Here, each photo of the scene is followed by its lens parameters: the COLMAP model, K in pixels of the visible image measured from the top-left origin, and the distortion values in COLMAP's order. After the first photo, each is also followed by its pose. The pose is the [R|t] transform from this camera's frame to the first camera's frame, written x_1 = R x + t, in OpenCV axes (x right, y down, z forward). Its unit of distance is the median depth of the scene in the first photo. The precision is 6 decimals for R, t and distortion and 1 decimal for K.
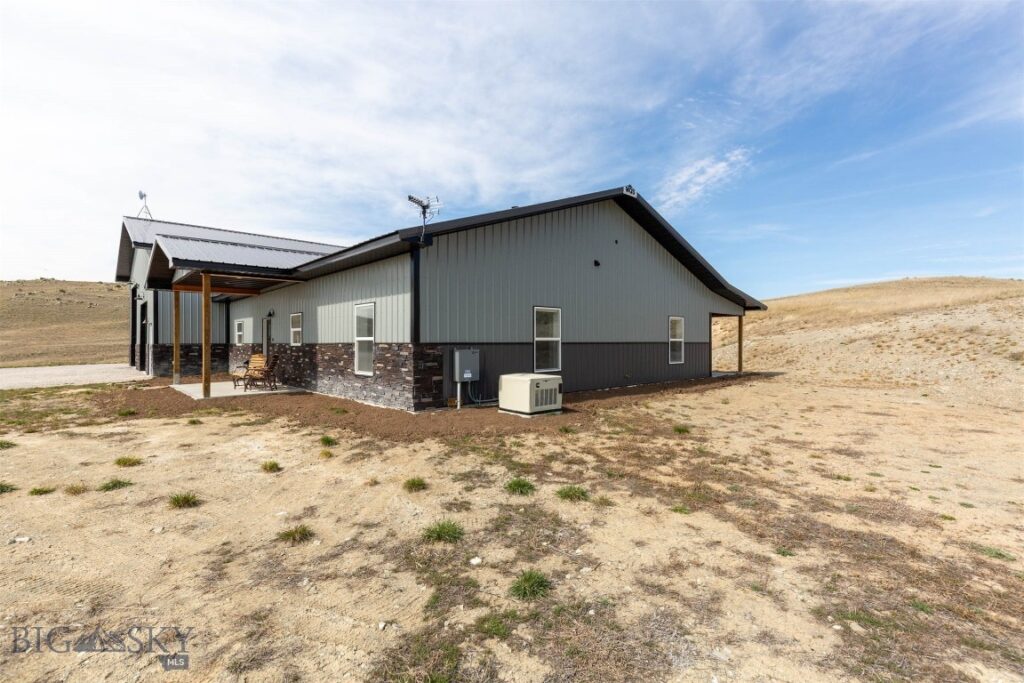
lens RADIAL K [[468.7, 0, 519.0], [0, 468.7, 344.2], [0, 0, 1]] dist [0.011799, -0.005277]
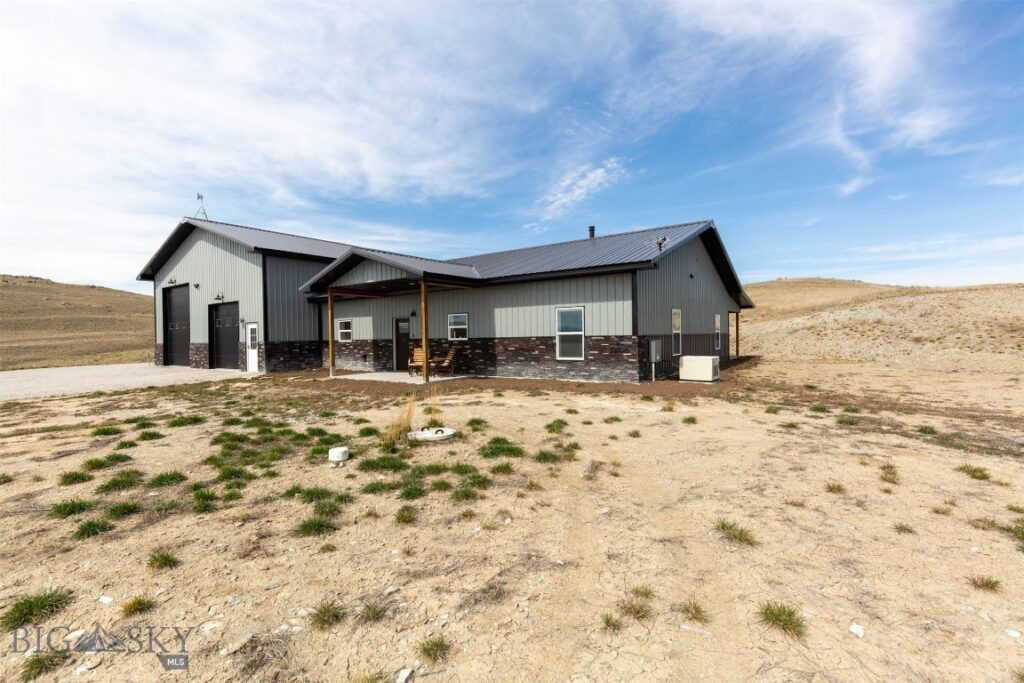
lens RADIAL K [[468.7, 0, 506.5], [0, 468.7, 343.7], [0, 0, 1]] dist [0.011799, -0.005277]
pose [[0.976515, -0.019527, 0.214564, -0.339655], [0.017474, 0.999782, 0.011457, 0.000060], [-0.214740, -0.007438, 0.976643, -0.114985]]
